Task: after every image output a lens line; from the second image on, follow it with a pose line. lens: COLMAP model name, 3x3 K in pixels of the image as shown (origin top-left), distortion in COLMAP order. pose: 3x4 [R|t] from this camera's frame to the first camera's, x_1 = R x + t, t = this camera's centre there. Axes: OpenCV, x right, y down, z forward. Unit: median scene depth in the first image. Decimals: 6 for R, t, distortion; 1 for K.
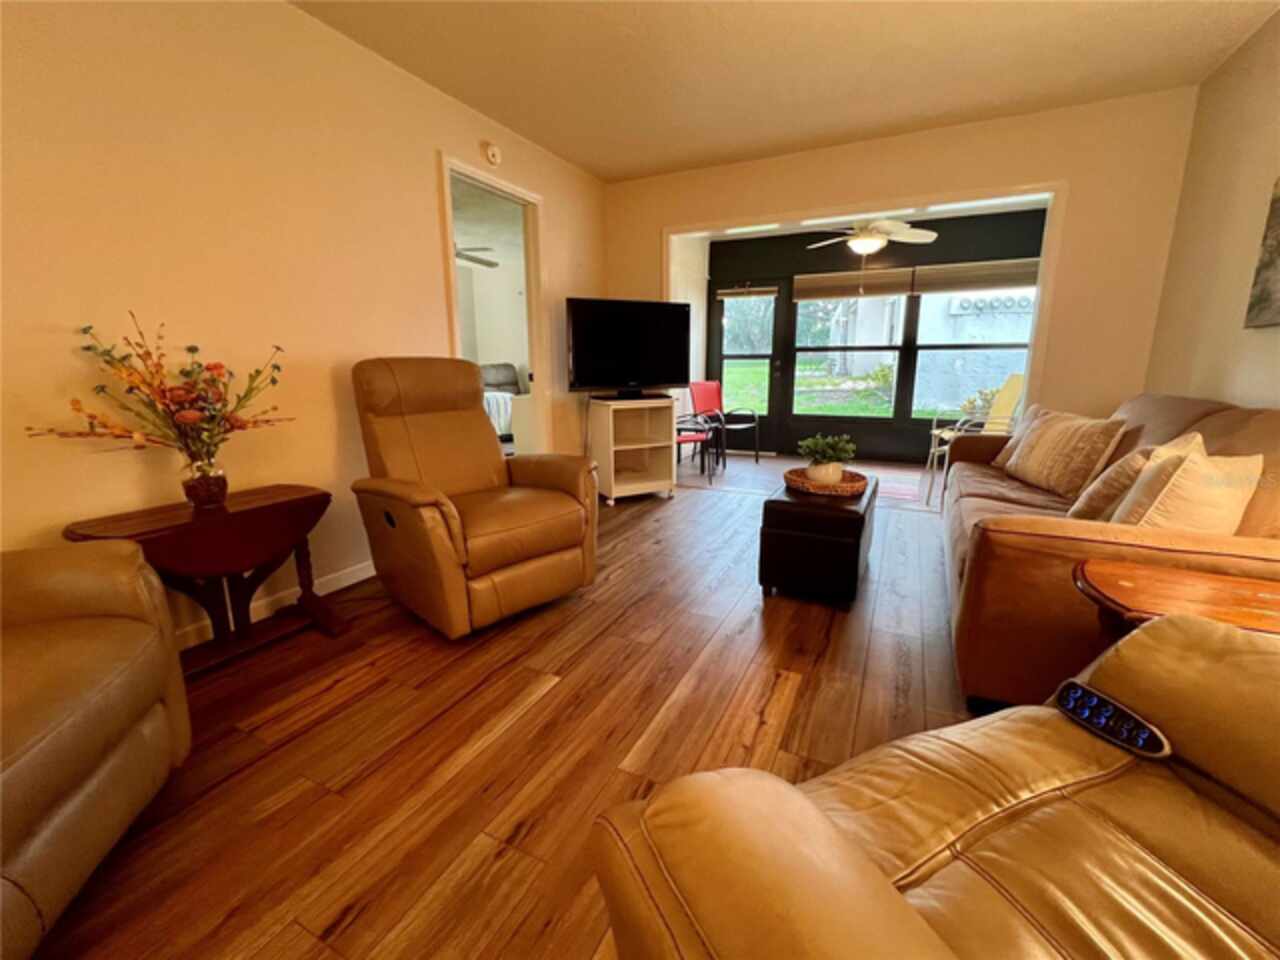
lens RADIAL K [[537.9, 0, 636.1], [0, 537.9, 471.4], [0, 0, 1]] dist [0.000547, 0.000345]
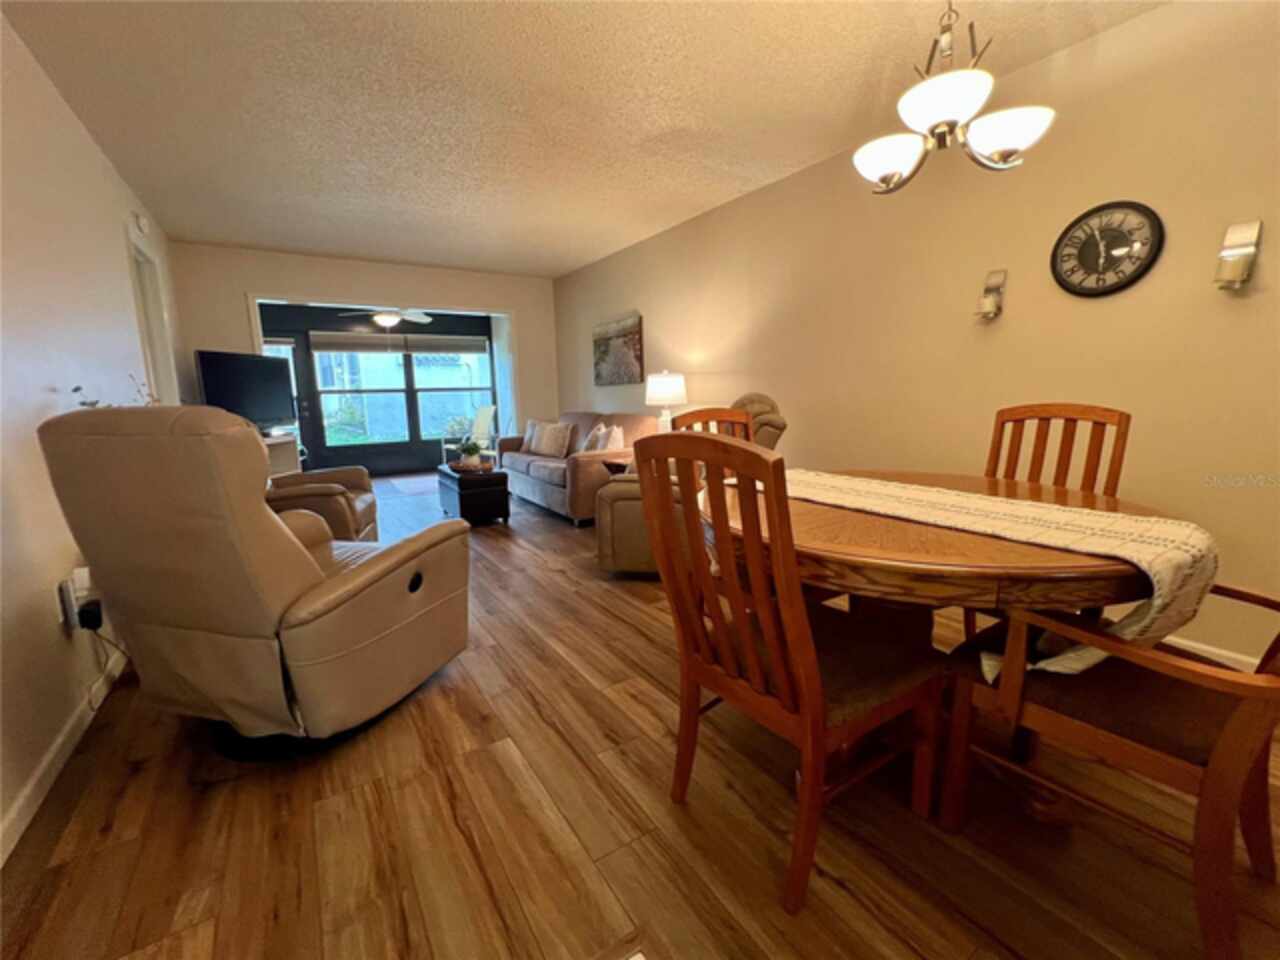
lens RADIAL K [[537.9, 0, 636.1], [0, 537.9, 471.4], [0, 0, 1]] dist [0.000547, 0.000345]
pose [[0.501671, -0.134369, 0.854559, -0.454328], [0.192494, 0.980435, 0.041157, 0.034540], [-0.843370, 0.143850, 0.517721, -0.205187]]
